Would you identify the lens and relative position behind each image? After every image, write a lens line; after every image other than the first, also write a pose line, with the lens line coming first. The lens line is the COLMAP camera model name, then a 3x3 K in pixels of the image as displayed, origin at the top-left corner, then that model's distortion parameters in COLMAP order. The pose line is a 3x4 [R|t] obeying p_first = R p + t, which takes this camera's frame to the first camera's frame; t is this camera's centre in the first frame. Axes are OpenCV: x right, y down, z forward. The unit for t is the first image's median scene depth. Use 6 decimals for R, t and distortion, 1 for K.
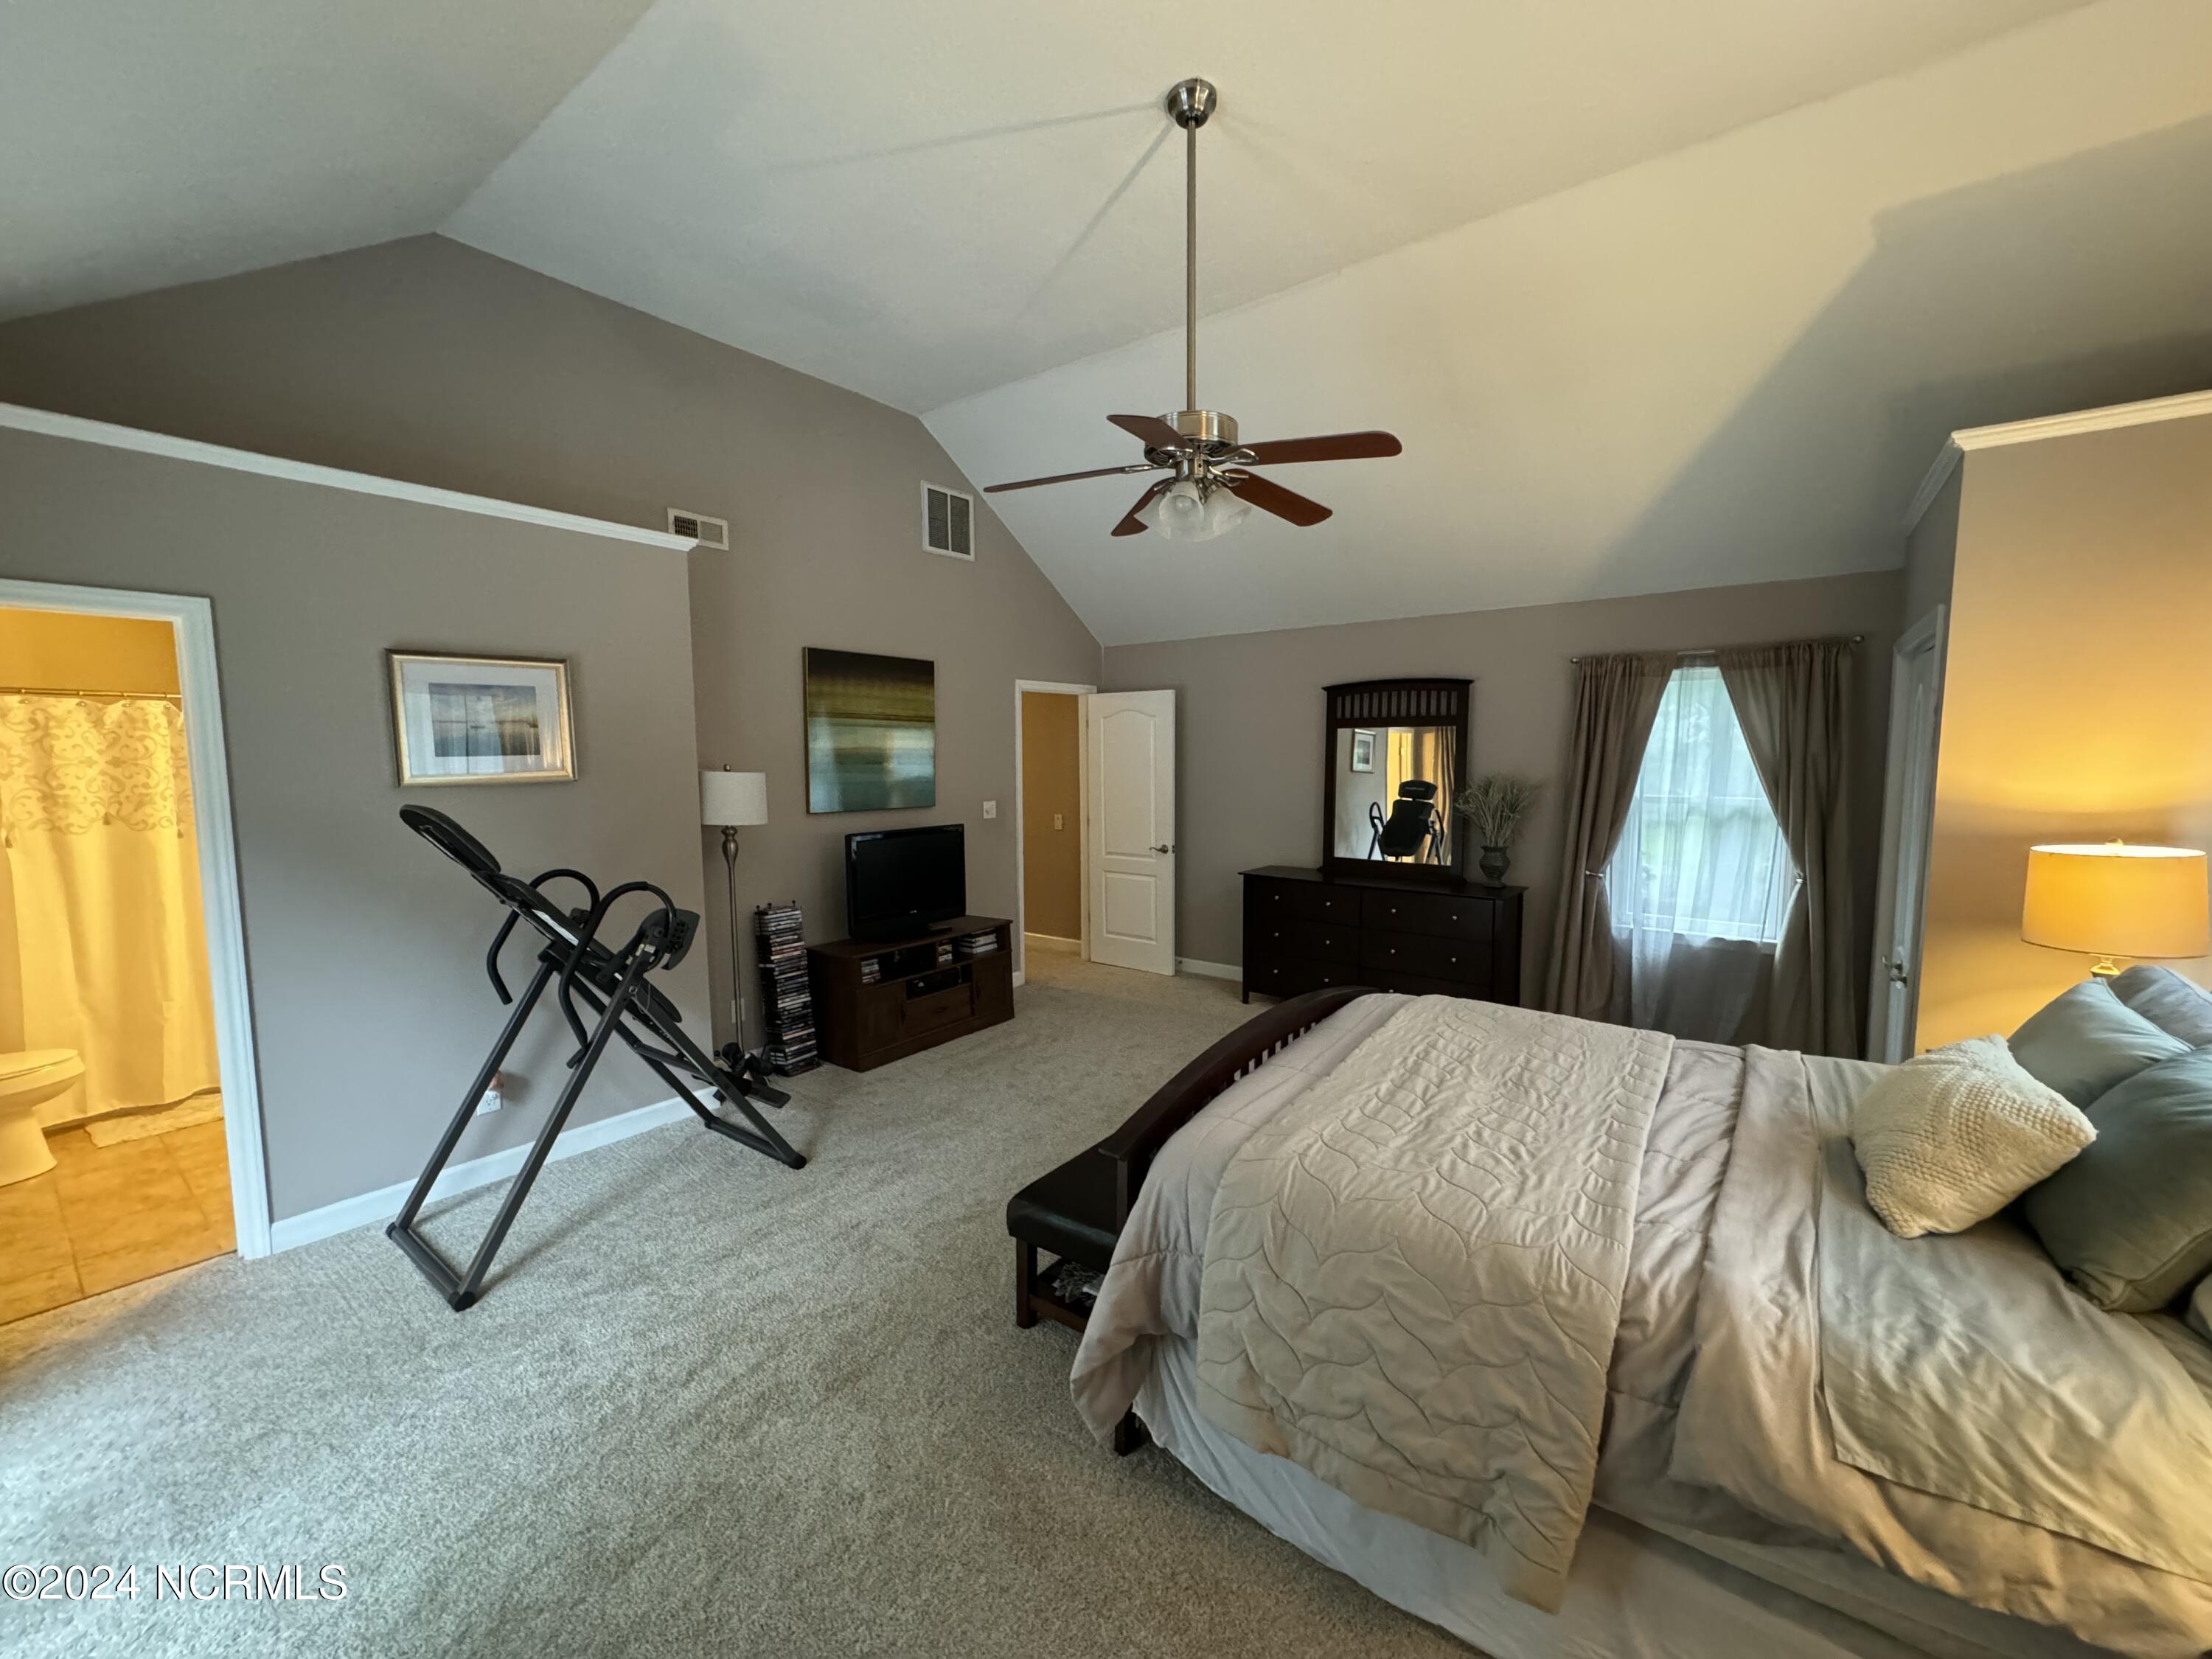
lens RADIAL K [[874.0, 0, 1107.5], [0, 874.0, 828.6], [0, 0, 1]] dist [0.000103, 0.000109]
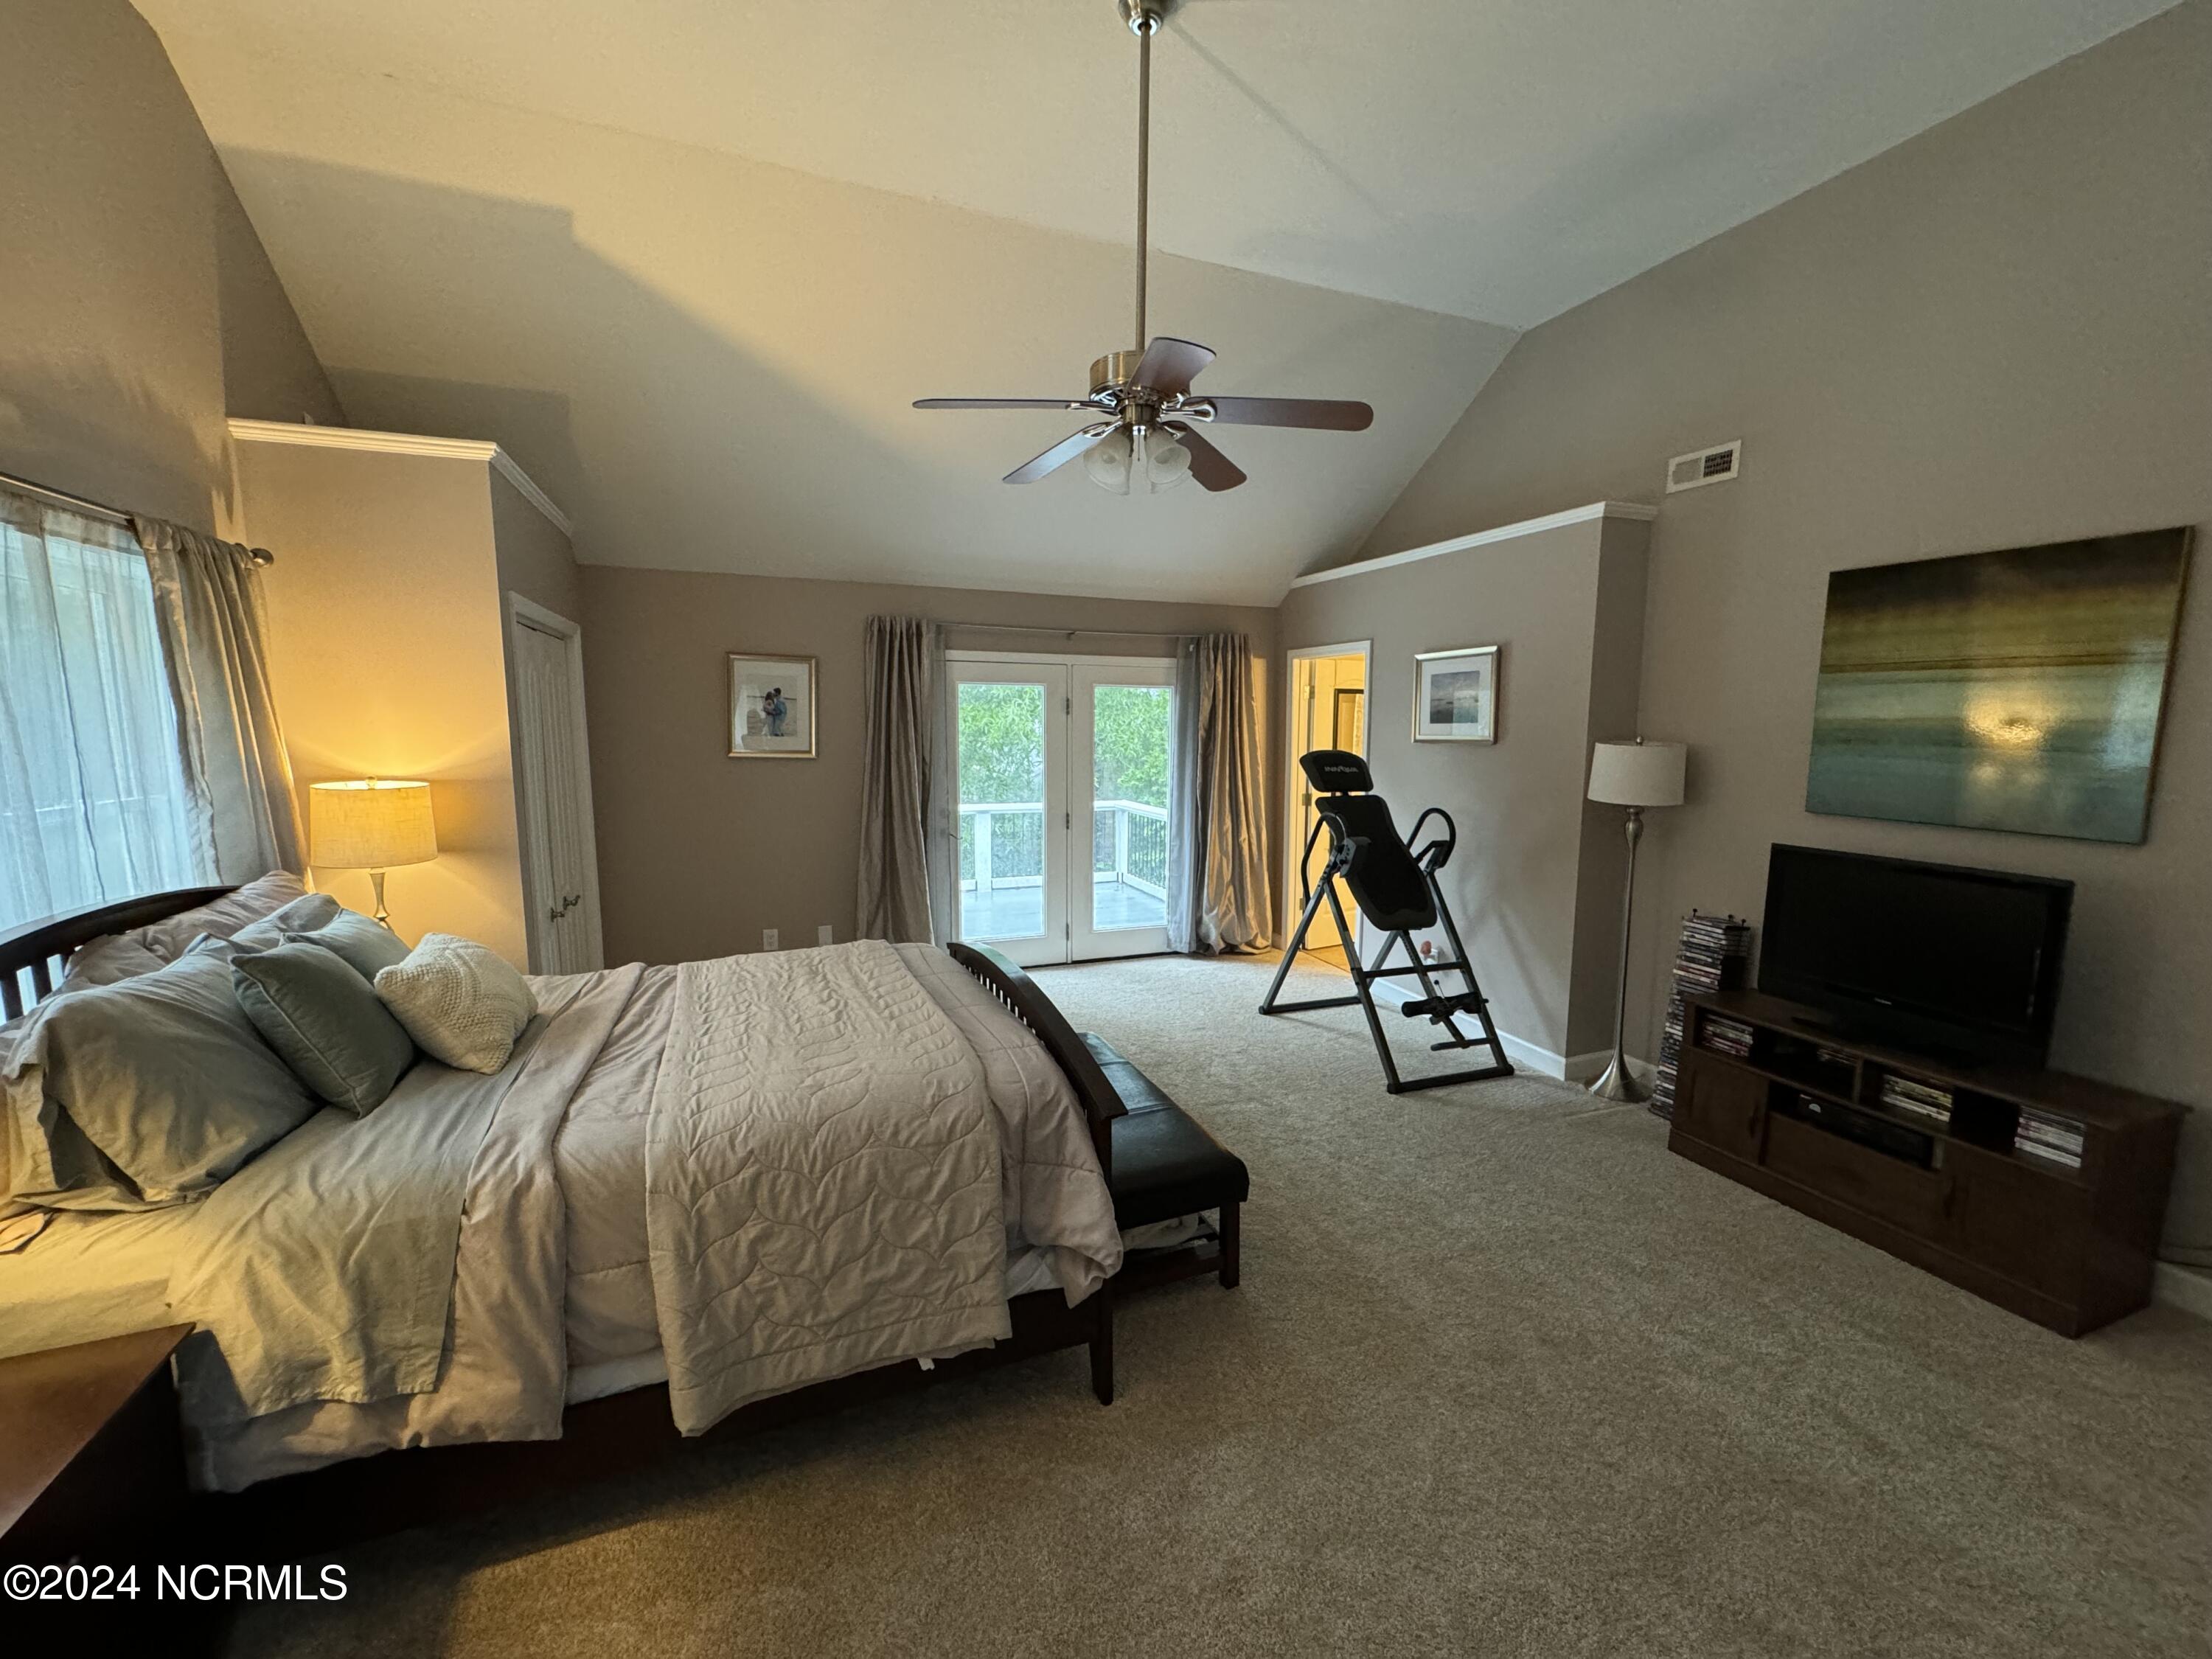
lens RADIAL K [[874.0, 0, 1107.5], [0, 874.0, 828.6], [0, 0, 1]] dist [0.000103, 0.000109]
pose [[-0.513426, 0.109480, -0.851121, 0.606630], [-0.079384, 0.981516, 0.174139, -0.090259], [0.854454, 0.156973, -0.495245, 0.957250]]
